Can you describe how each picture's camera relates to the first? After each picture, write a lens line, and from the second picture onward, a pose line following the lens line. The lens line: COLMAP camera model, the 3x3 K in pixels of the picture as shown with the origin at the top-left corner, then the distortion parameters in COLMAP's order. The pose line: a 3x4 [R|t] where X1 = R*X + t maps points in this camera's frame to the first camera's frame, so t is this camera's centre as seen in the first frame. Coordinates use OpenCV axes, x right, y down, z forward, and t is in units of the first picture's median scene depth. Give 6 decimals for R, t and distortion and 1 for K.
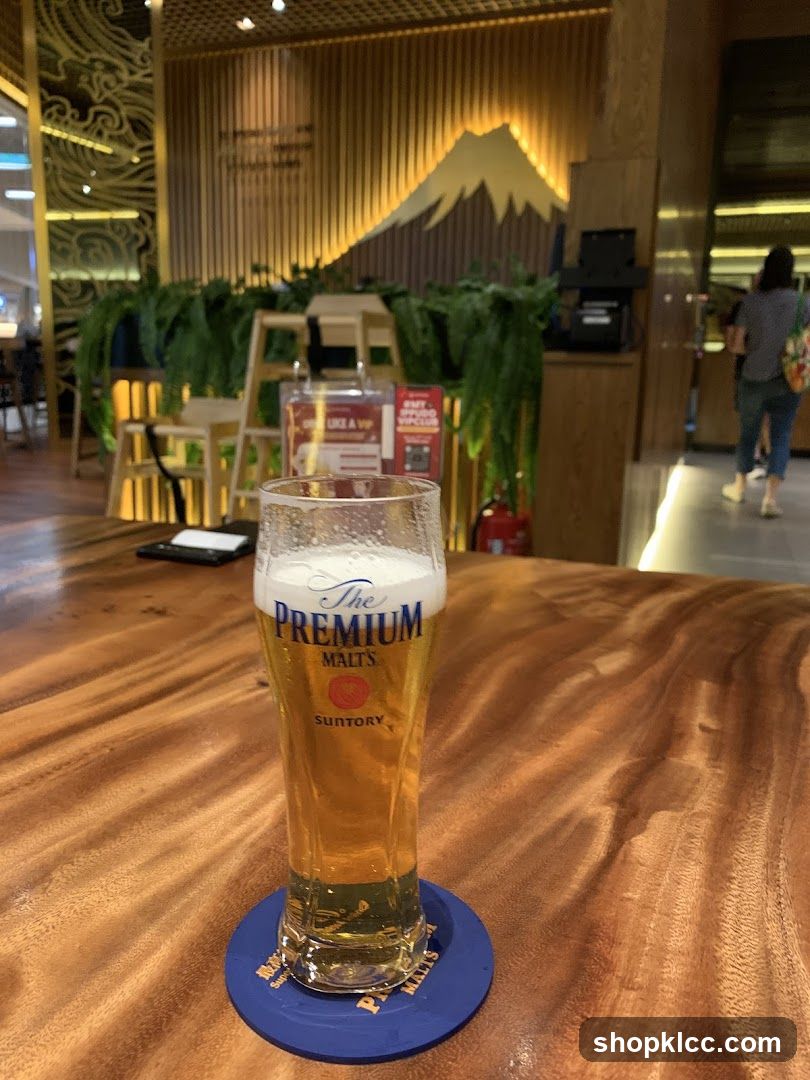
lens RADIAL K [[826.2, 0, 405.0], [0, 826.2, 540.0], [0, 0, 1]] dist [-0.005940, -0.003003]
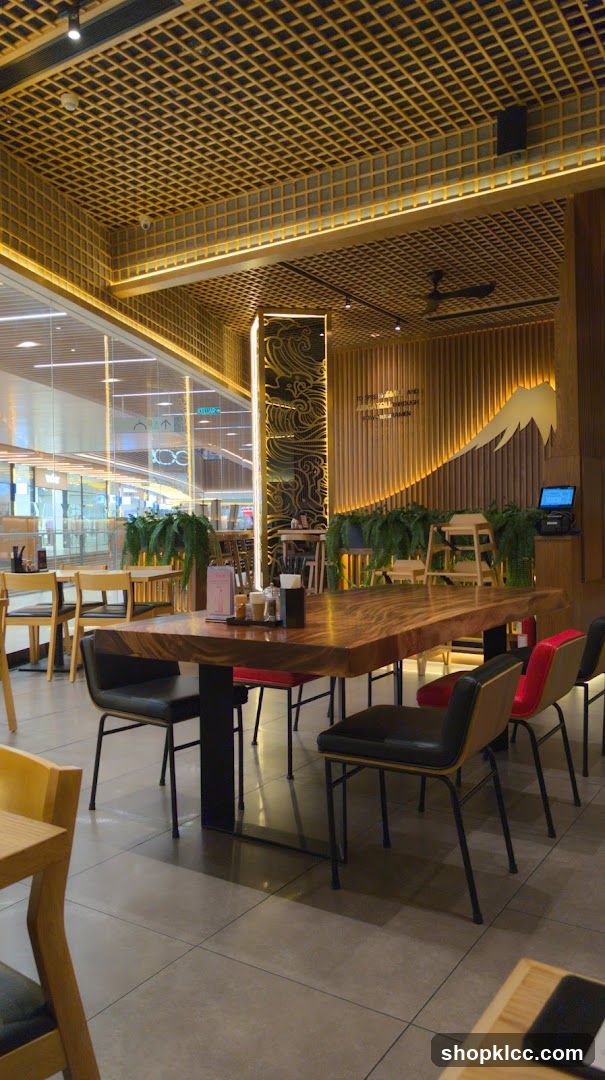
lens RADIAL K [[837.5, 0, 302.5], [0, 837.5, 540.0], [0, 0, 1]] dist [0.038276, 0.008602]
pose [[0.975022, -0.034504, -0.219413, 0.016402], [-0.011188, 0.978976, -0.203668, 0.119293], [0.221828, 0.201036, 0.954137, -0.610390]]
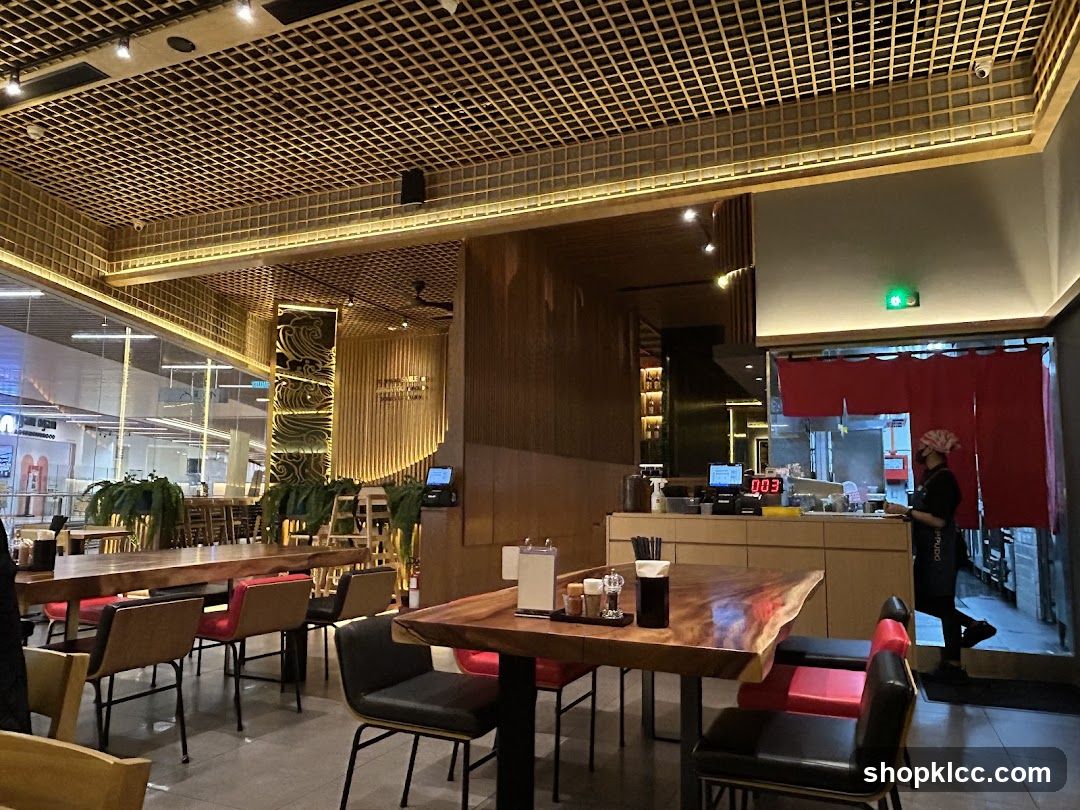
lens RADIAL K [[808.0, 0, 540.0], [0, 808.0, 405.0], [0, 0, 1]] dist [0.069913, -0.028504]
pose [[0.996410, -0.020505, -0.082140, 0.331171], [-0.007822, 0.943780, -0.330481, 0.153652], [0.084298, 0.329937, 0.940232, -0.725437]]
